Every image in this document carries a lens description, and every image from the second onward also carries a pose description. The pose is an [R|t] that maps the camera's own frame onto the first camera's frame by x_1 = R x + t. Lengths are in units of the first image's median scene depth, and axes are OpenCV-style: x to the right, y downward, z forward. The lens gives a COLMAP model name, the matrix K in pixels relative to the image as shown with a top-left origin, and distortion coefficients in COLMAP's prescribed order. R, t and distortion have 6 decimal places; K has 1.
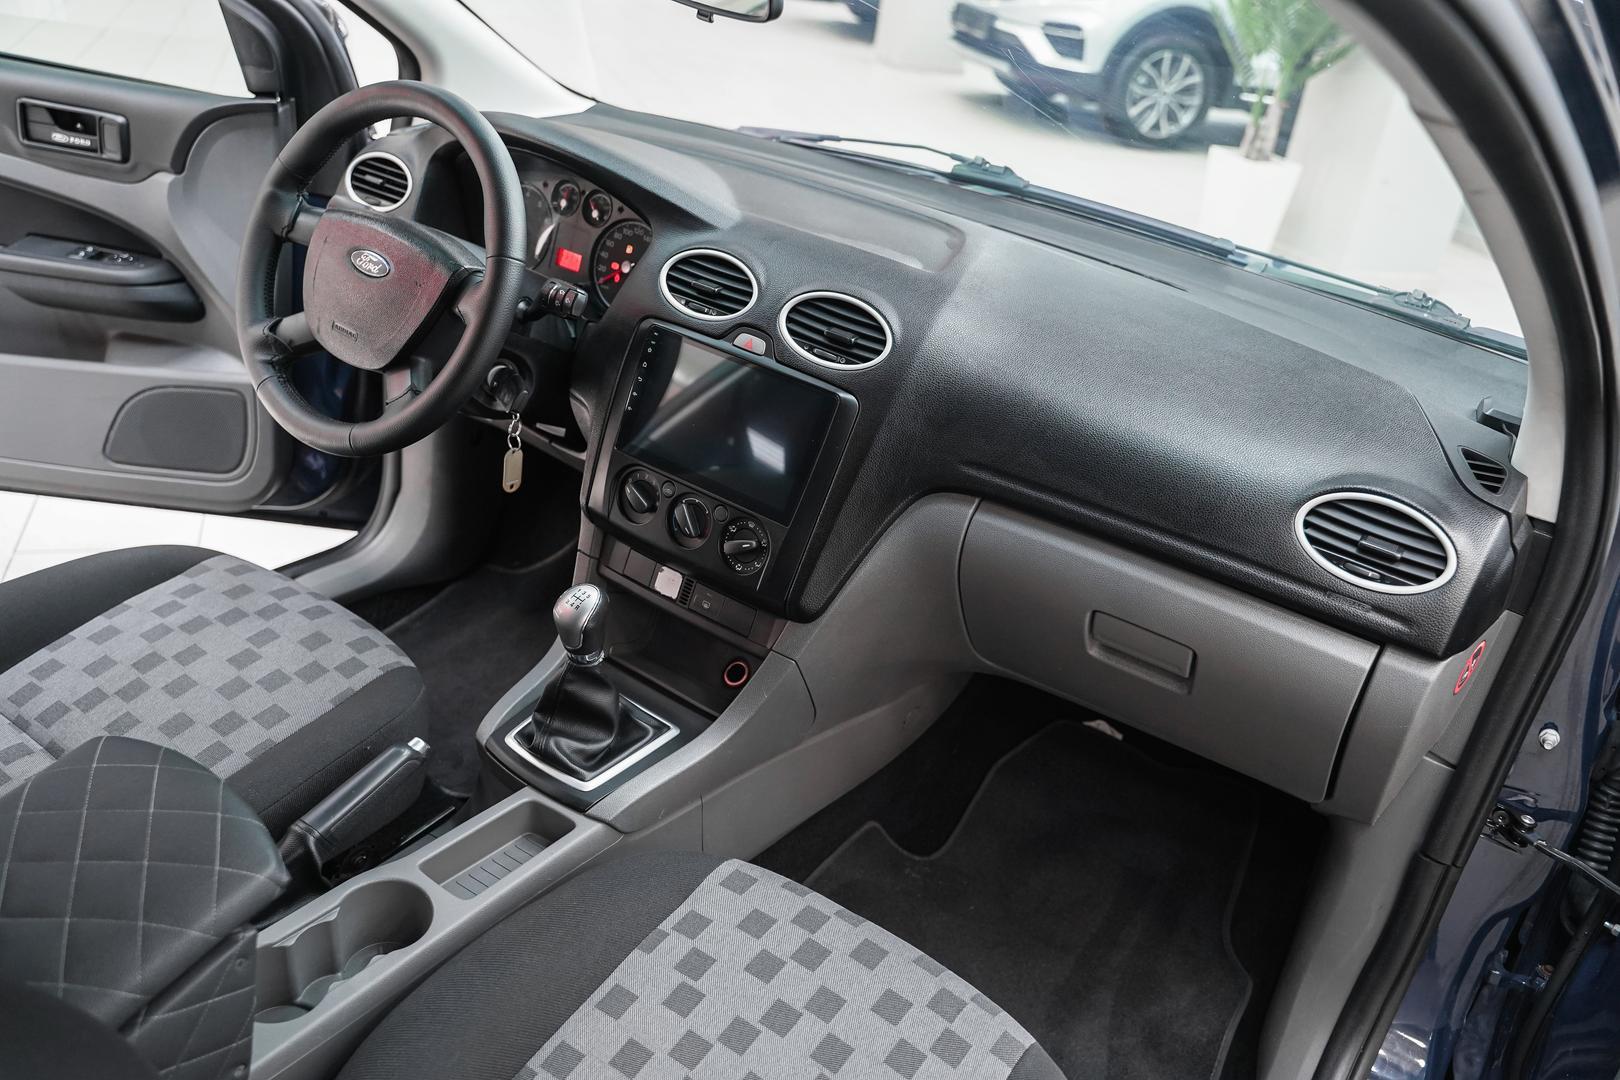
lens RADIAL K [[1288.0, 0, 815.2], [0, 1288.0, 533.4], [0, 0, 1]] dist [-0.021464, 0.013382]
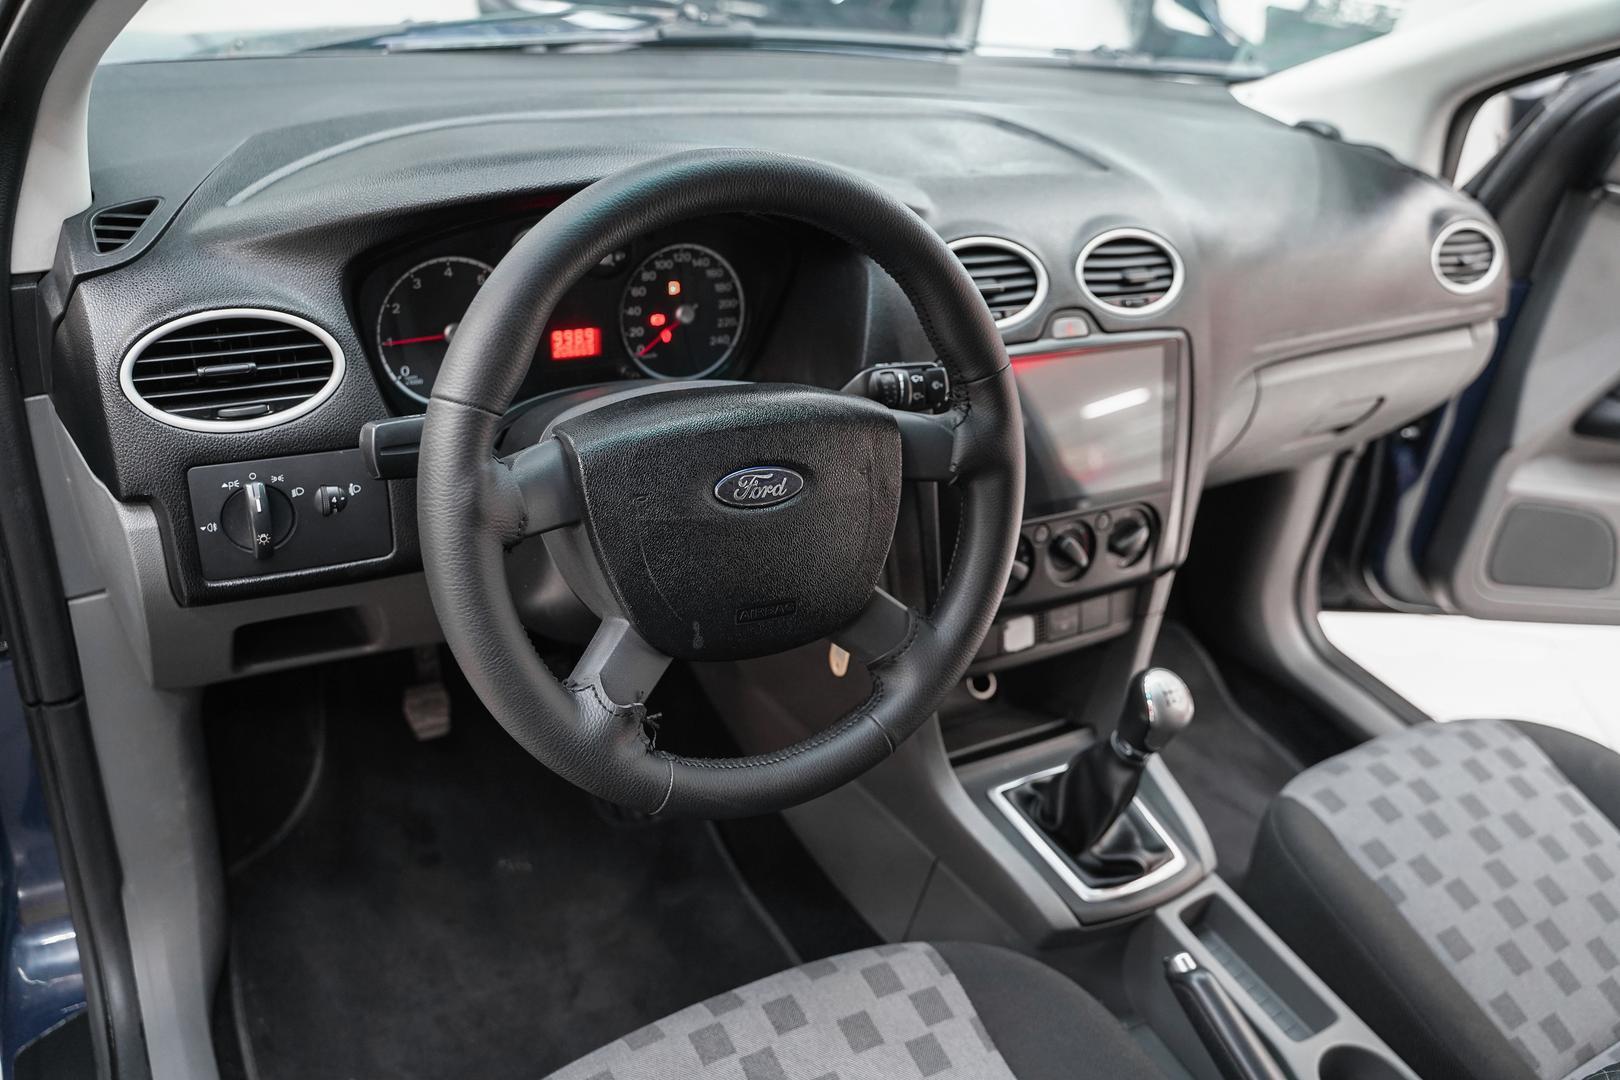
lens RADIAL K [[1288.0, 0, 815.2], [0, 1288.0, 533.4], [0, 0, 1]] dist [-0.021464, 0.013382]
pose [[0.433164, -0.535929, 0.724672, -0.741344], [0.339704, 0.841798, 0.419496, -0.411996], [-0.834848, 0.064464, 0.546694, 0.653727]]
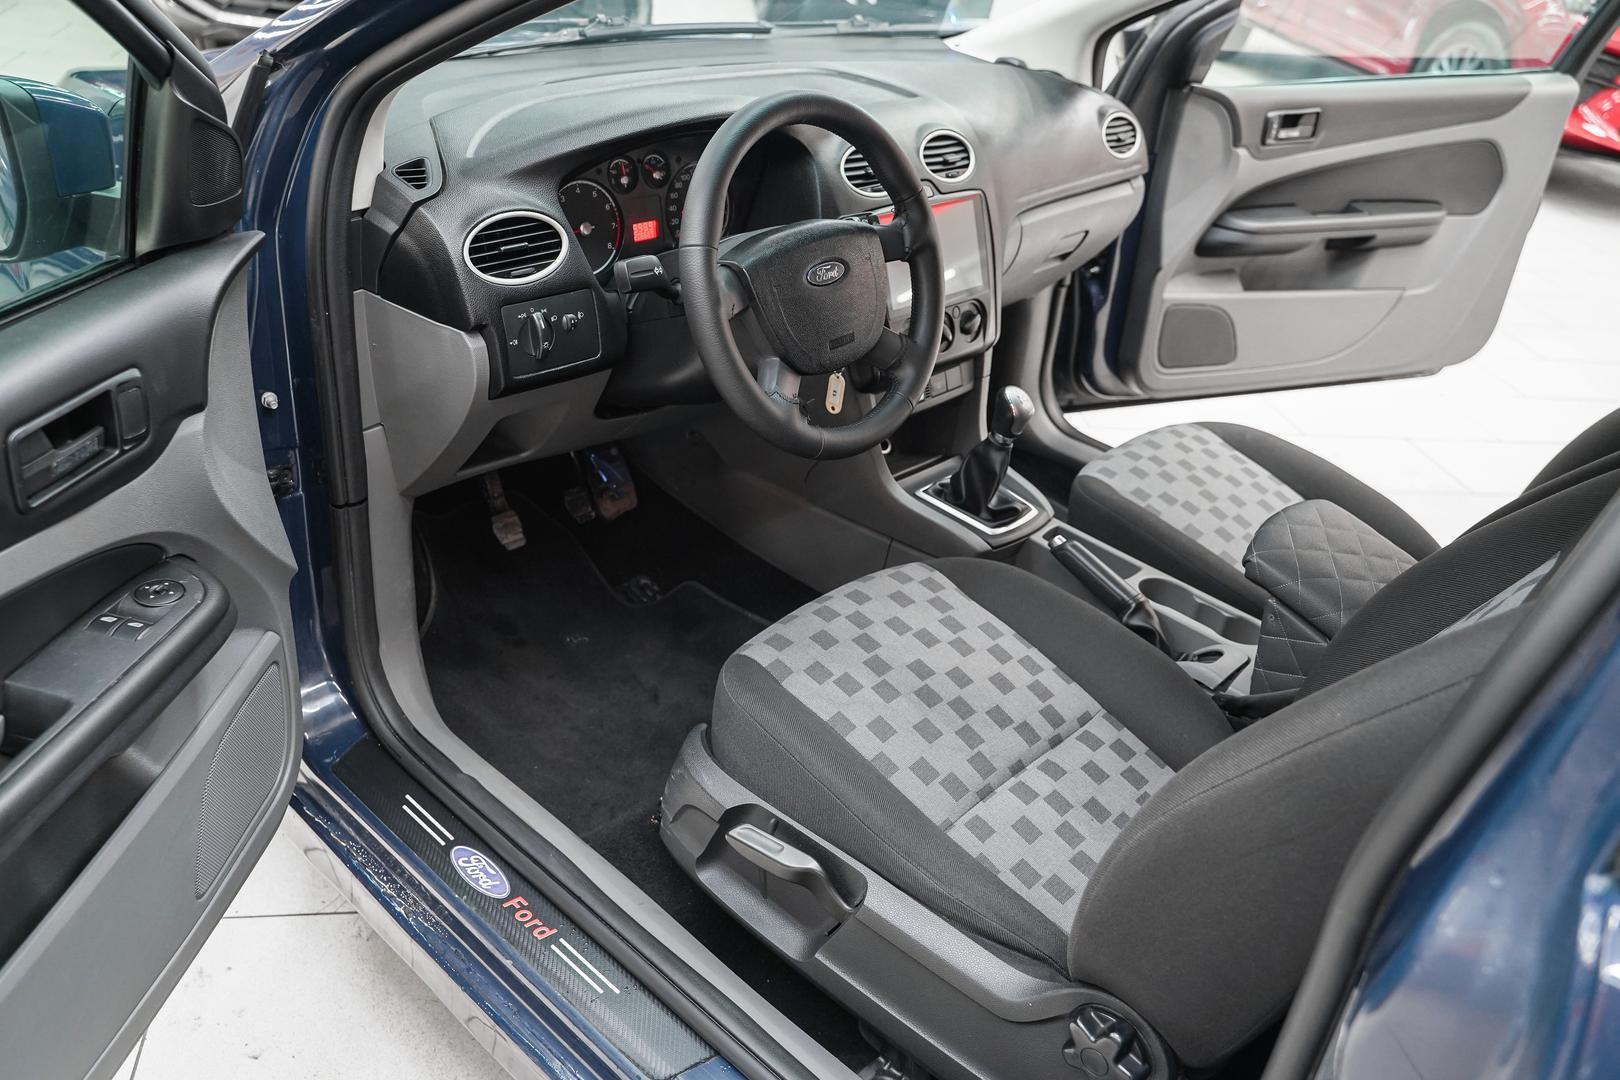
lens RADIAL K [[1305.4, 0, 810.0], [0, 1305.4, 540.0], [0, 0, 1]] dist [-0.027710, -0.002274]
pose [[0.146209, -0.599124, 0.787193, -1.278575], [0.366035, 0.772032, 0.519600, -0.581996], [-0.919044, 0.212170, 0.332179, 0.690316]]
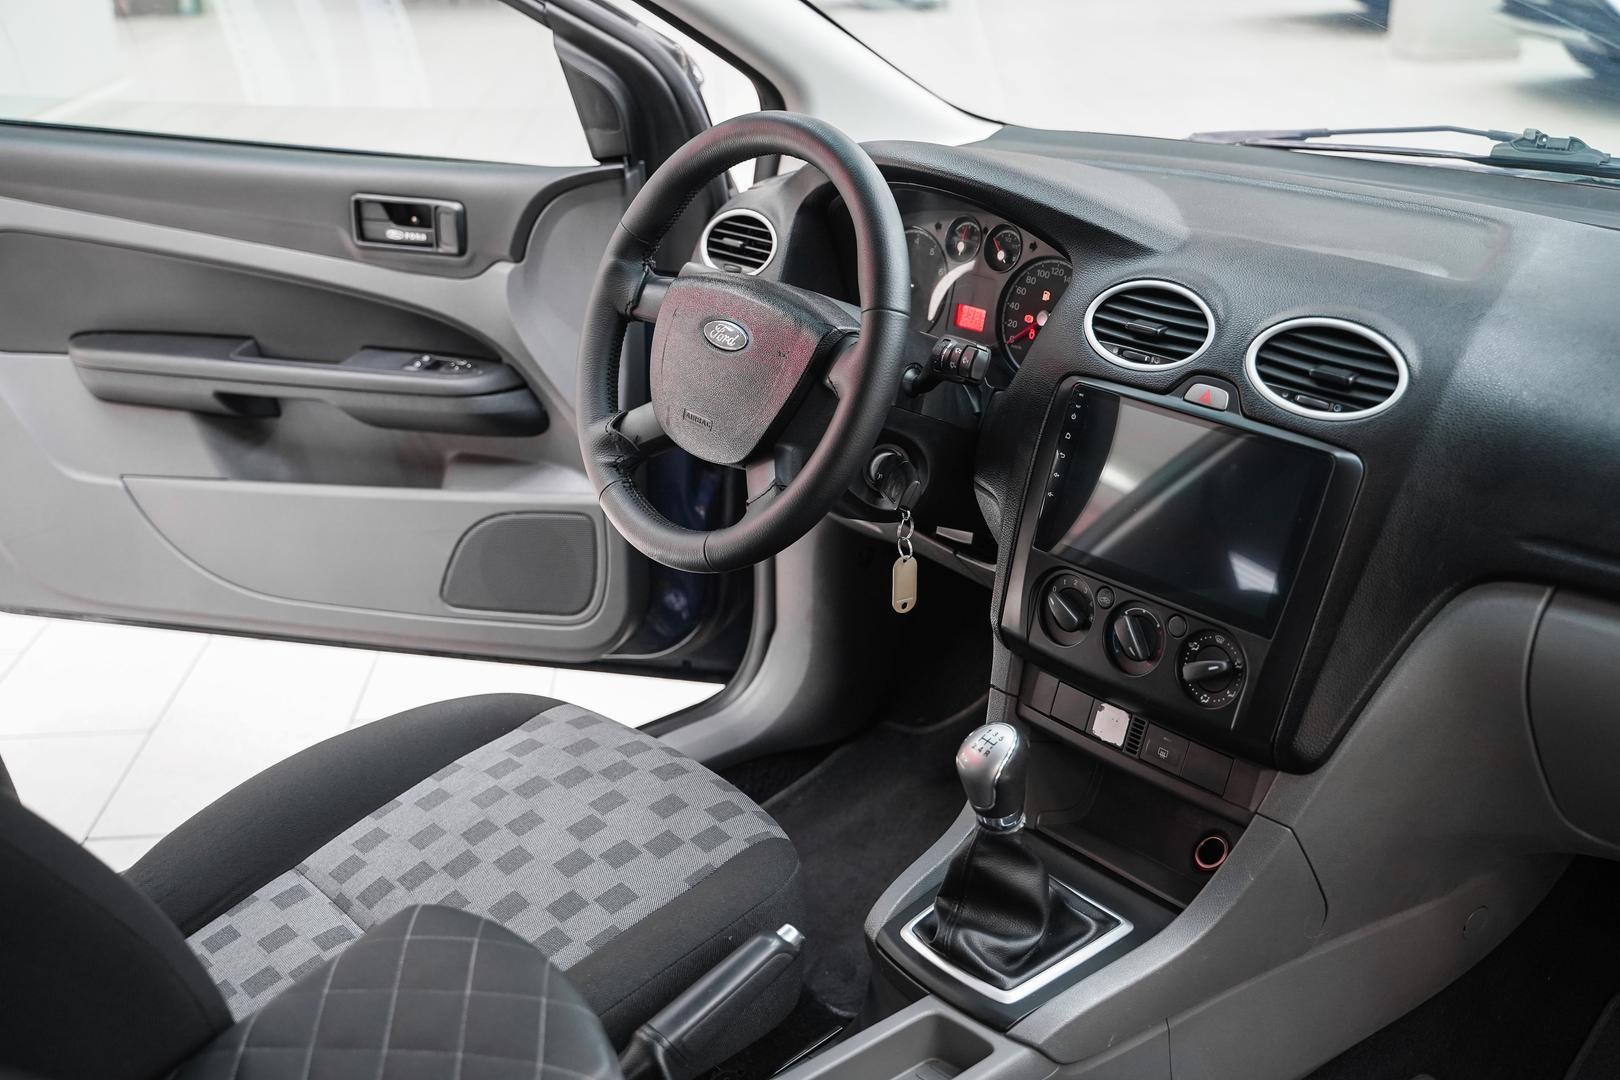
lens RADIAL K [[1690.2, 0, 810.0], [0, 1690.2, 540.0], [0, 0, 1]] dist [-0.004264, -0.009517]
pose [[0.953844, -0.049540, -0.296187, 0.014706], [0.019353, 0.994389, -0.103995, 0.030395], [0.299677, 0.093463, 0.949452, 0.011537]]
